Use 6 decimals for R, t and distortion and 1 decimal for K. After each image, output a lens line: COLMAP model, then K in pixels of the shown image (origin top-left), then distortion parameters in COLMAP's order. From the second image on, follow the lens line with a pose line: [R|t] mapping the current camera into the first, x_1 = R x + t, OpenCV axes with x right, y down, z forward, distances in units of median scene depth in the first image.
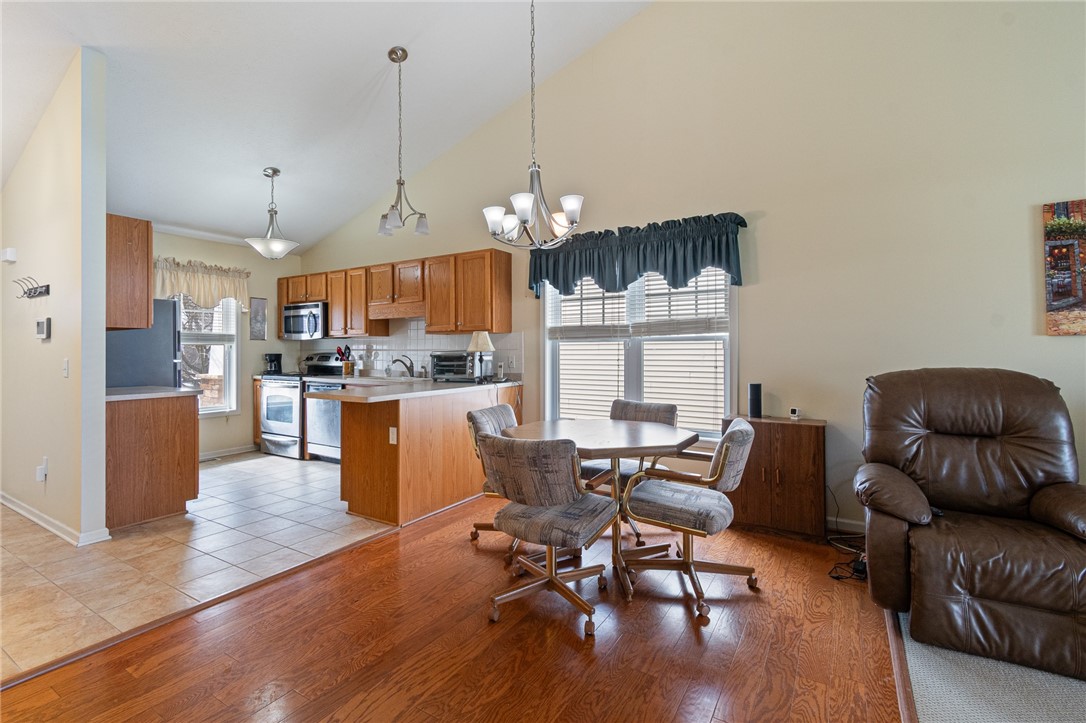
lens RADIAL K [[486.9, 0, 524.8], [0, 486.9, 345.8], [0, 0, 1]] dist [0.005742, -0.003073]
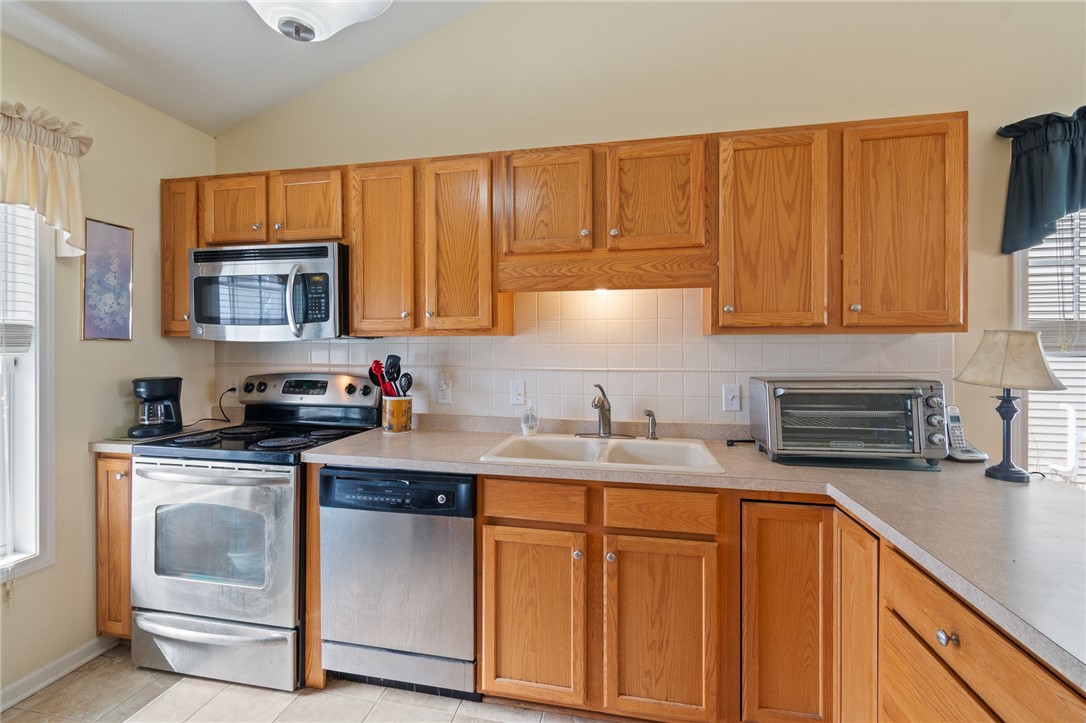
lens RADIAL K [[486.9, 0, 533.2], [0, 486.9, 347.3], [0, 0, 1]] dist [0.005742, -0.003073]
pose [[0.935584, 0.001673, 0.353100, -0.579575], [-0.005155, 0.999947, 0.008921, -0.018585], [-0.353067, -0.010166, 0.935543, 0.843687]]
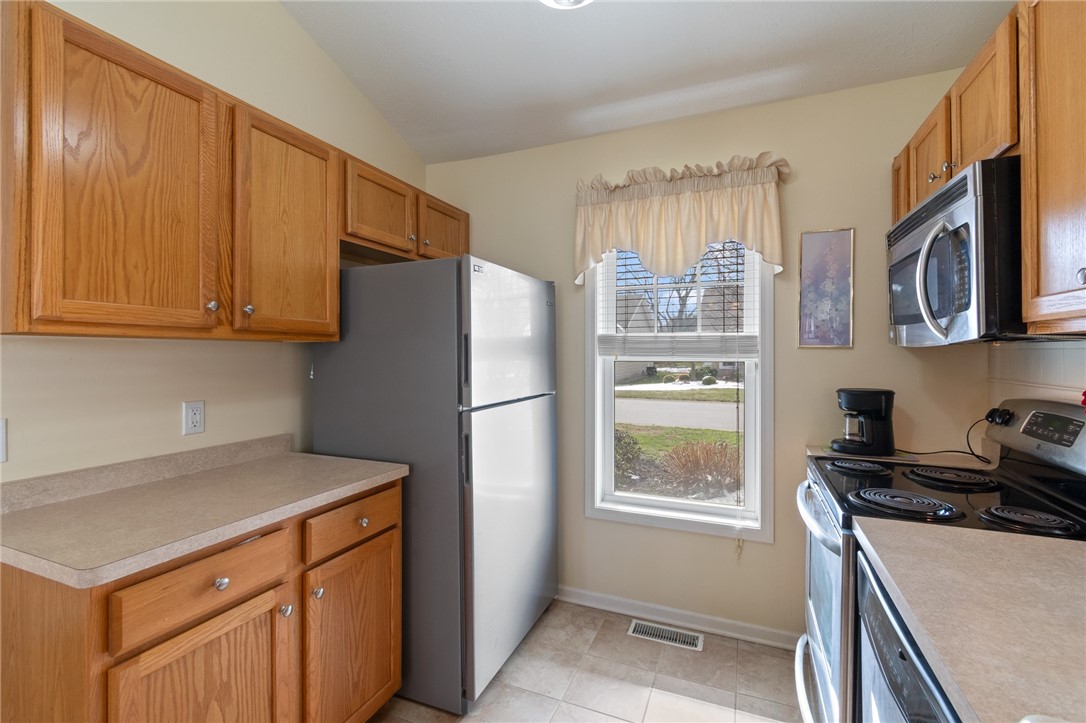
lens RADIAL K [[486.9, 0, 536.2], [0, 486.9, 354.9], [0, 0, 1]] dist [0.005742, -0.003073]
pose [[0.146750, 0.007156, -0.989148, -0.344738], [0.006354, 0.999946, 0.008177, -0.017584], [0.989153, -0.007485, 0.146697, 1.118879]]
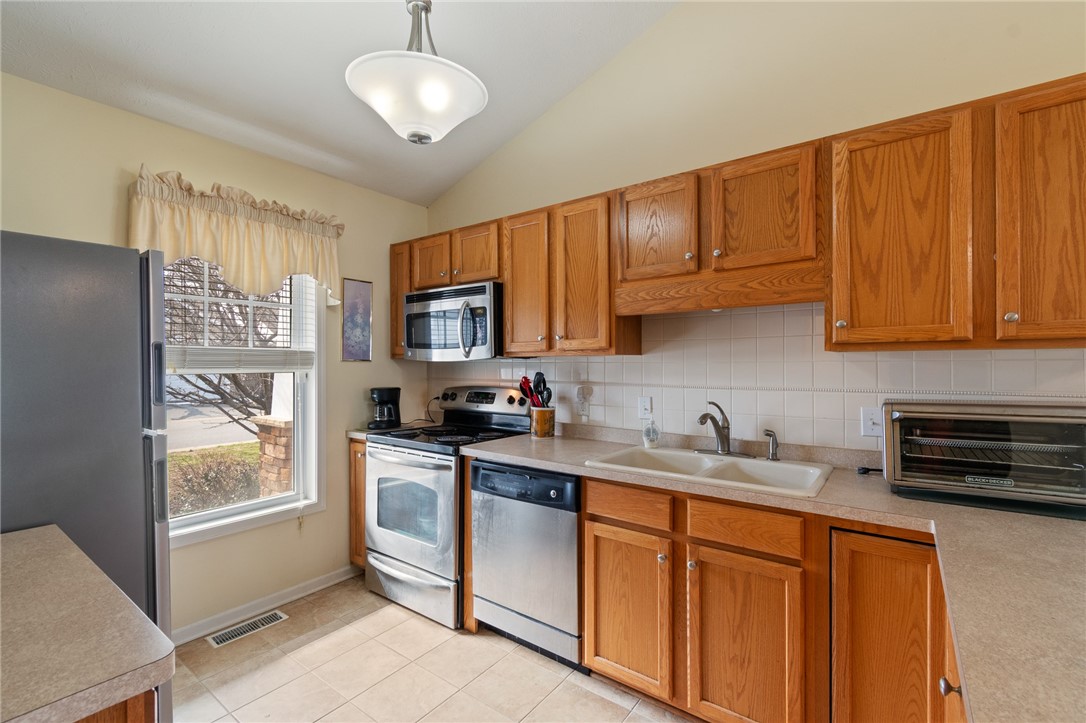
lens RADIAL K [[486.9, 0, 551.9], [0, 486.9, 364.7], [0, 0, 1]] dist [0.005742, -0.003073]
pose [[0.997280, 0.000487, -0.073702, -0.461880], [0.000156, 0.999962, 0.008717, -0.020002], [0.073703, -0.008705, 0.997242, 0.762510]]
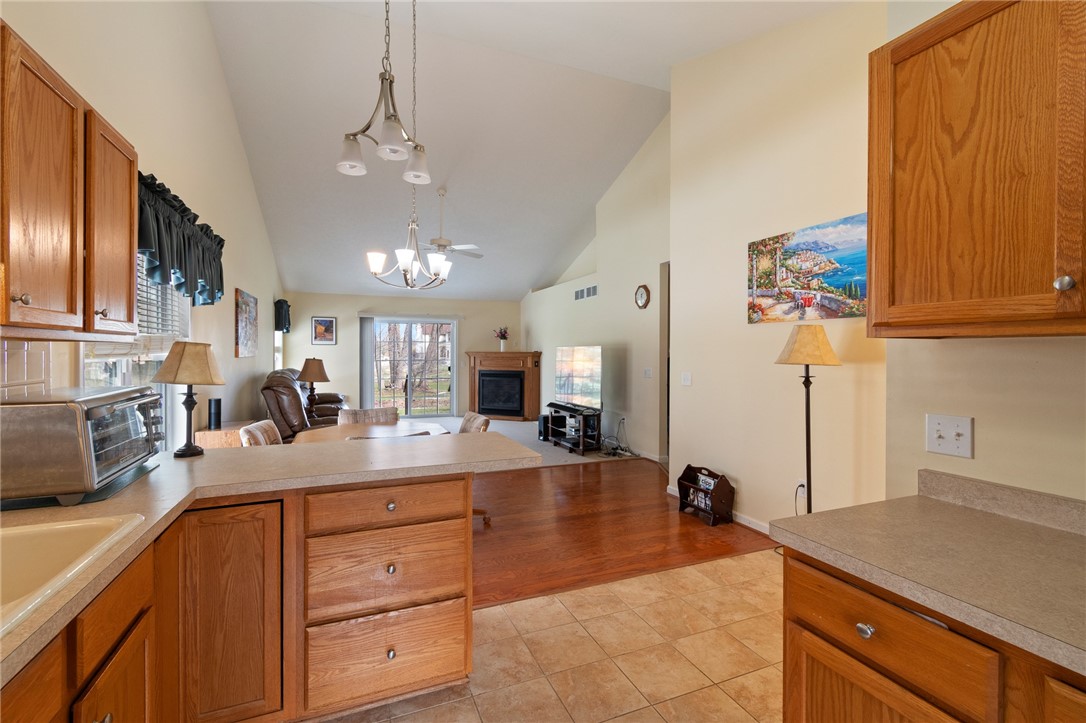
lens RADIAL K [[486.9, 0, 552.7], [0, 486.9, 353.4], [0, 0, 1]] dist [0.005742, -0.003073]
pose [[-0.826066, 0.002350, 0.563568, -0.685545], [-0.002569, 0.999965, -0.007936, -0.016342], [-0.563567, -0.008003, -0.826031, 1.273628]]
